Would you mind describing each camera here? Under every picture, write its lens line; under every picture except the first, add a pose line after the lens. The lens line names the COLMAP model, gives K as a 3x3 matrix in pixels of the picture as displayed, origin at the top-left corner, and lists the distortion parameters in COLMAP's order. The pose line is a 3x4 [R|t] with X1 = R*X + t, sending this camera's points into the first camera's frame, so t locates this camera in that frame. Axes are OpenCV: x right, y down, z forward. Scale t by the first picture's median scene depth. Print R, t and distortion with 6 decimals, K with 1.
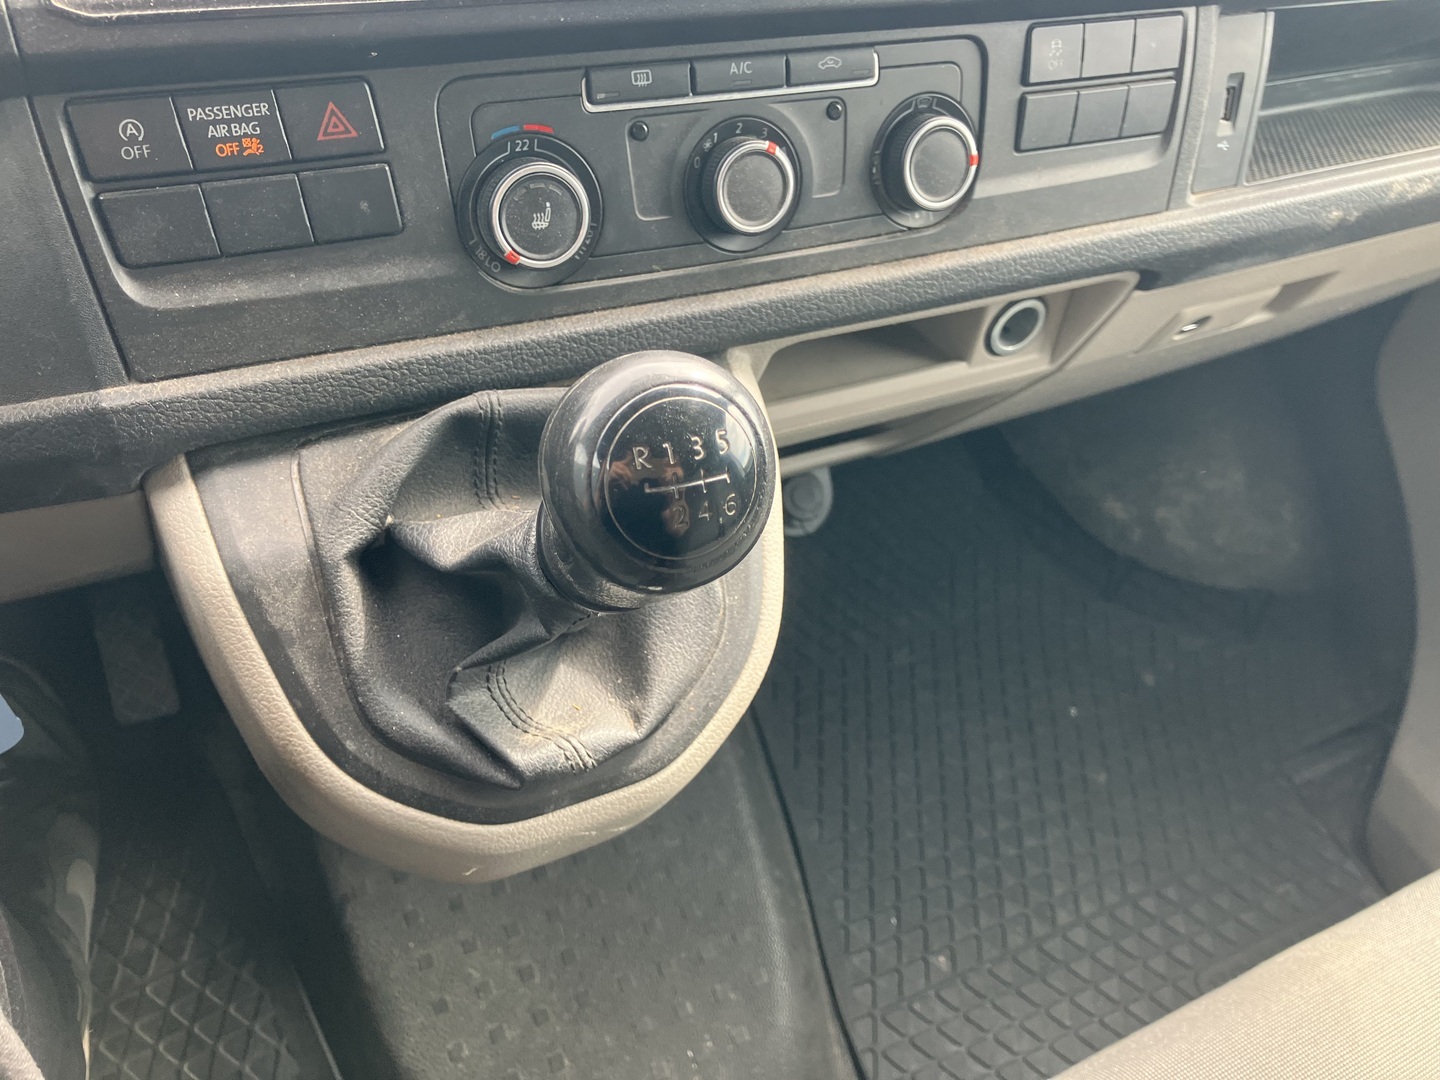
lens RADIAL K [[1174.9, 0, 719.8], [0, 1174.9, 541.4], [0, 0, 1]] dist [0.030062, -0.042074]
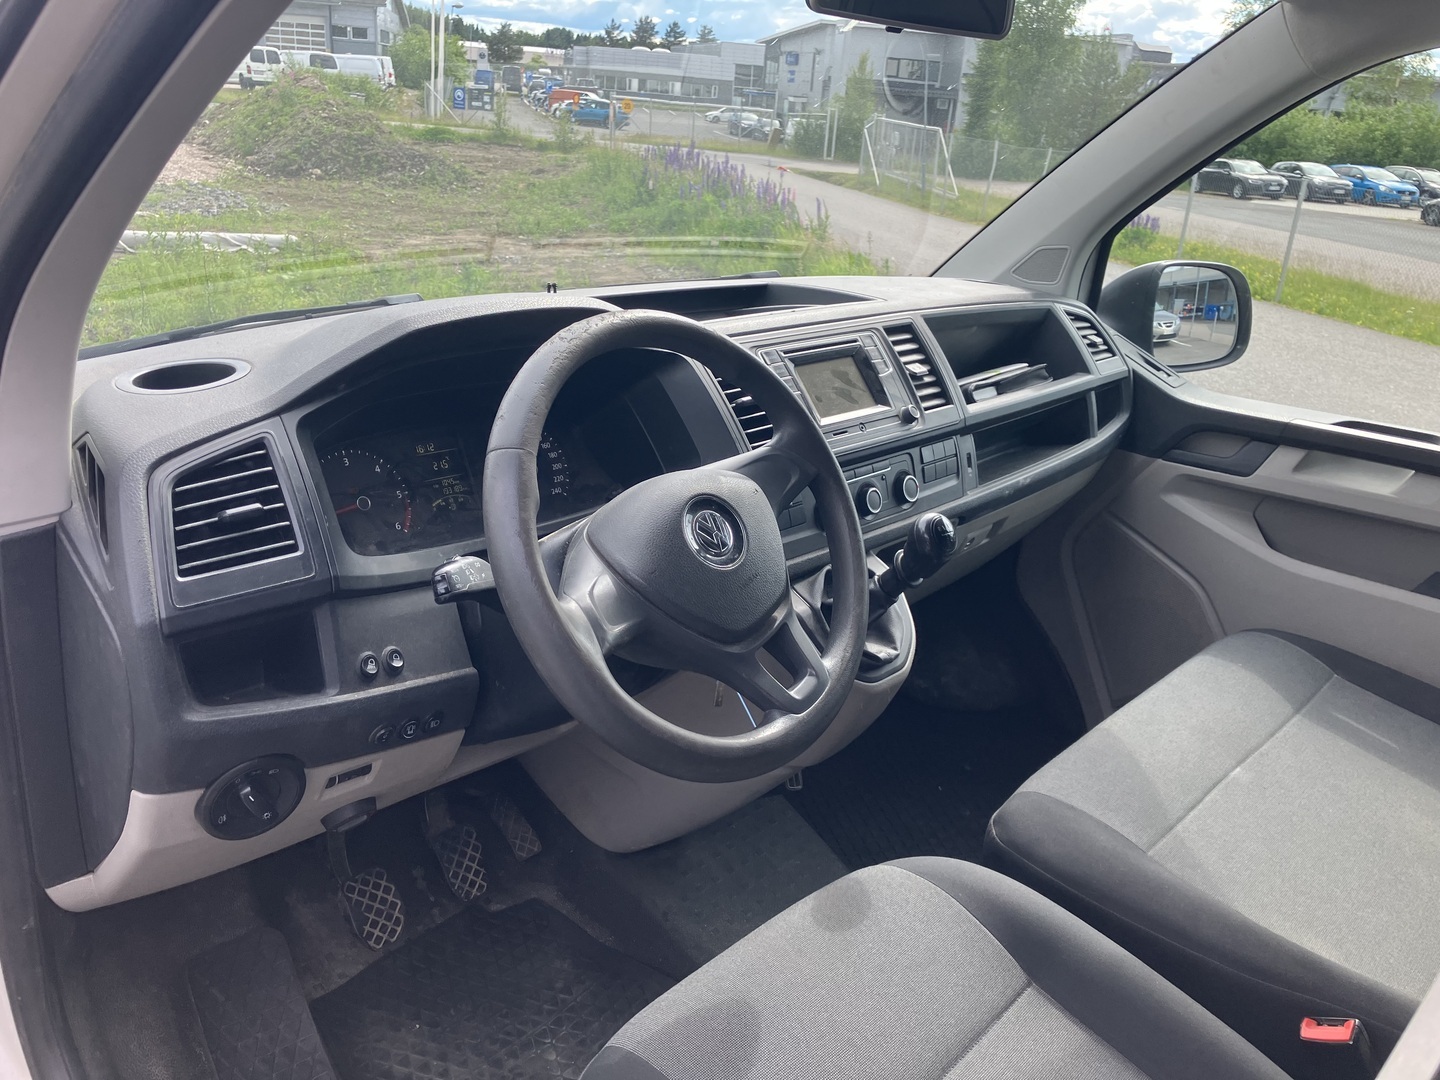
lens RADIAL K [[1174.9, 0, 717.8], [0, 1174.9, 541.0], [0, 0, 1]] dist [0.030062, -0.042074]
pose [[0.928557, -0.166730, 0.331636, -1.204984], [0.274647, 0.909630, -0.311677, 0.580273], [-0.249700, 0.380493, 0.890436, -1.458446]]
